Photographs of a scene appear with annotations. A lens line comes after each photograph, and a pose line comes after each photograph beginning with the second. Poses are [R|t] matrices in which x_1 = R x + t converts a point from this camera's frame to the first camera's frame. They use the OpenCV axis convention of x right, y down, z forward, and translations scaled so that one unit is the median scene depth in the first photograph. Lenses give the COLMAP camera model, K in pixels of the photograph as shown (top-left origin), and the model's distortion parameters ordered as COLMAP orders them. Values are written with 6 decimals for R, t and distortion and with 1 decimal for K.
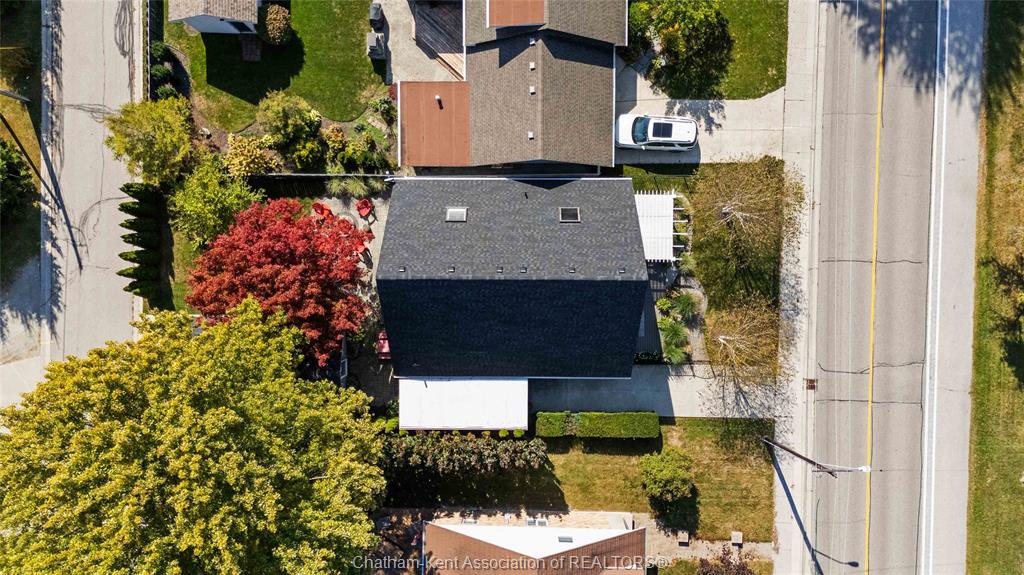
lens RADIAL K [[751.5, 0, 513.5], [0, 751.5, 301.8], [0, 0, 1]] dist [0.084197, -0.090803]
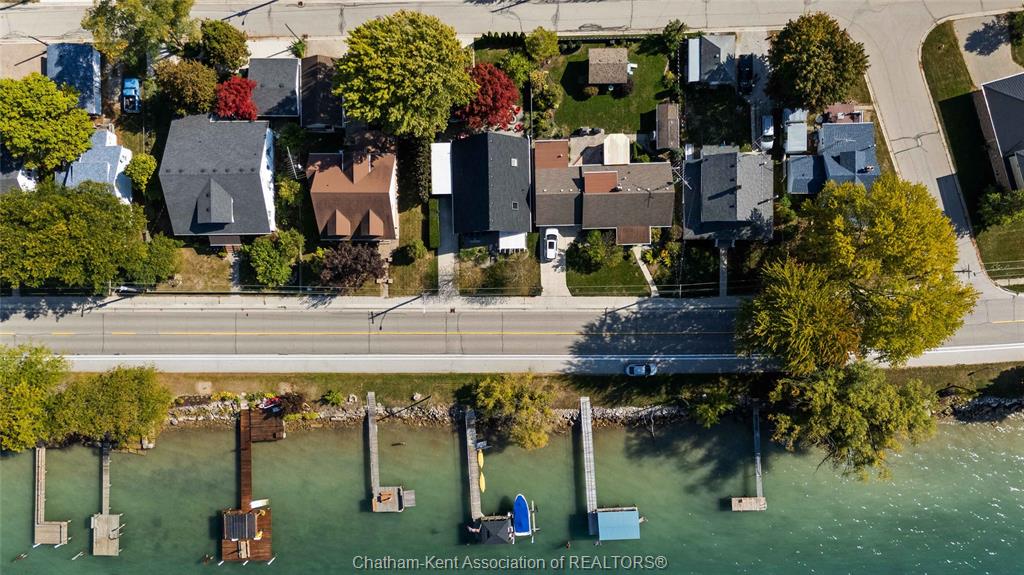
lens RADIAL K [[758.4, 0, 512.0], [0, 758.4, 287.5], [0, 0, 1]] dist [0.094613, -0.093849]
pose [[0.025279, 0.999603, 0.012481, 0.294525], [-0.999680, 0.025278, 0.000236, -0.089218], [-0.000079, -0.012483, 0.999922, -1.498988]]
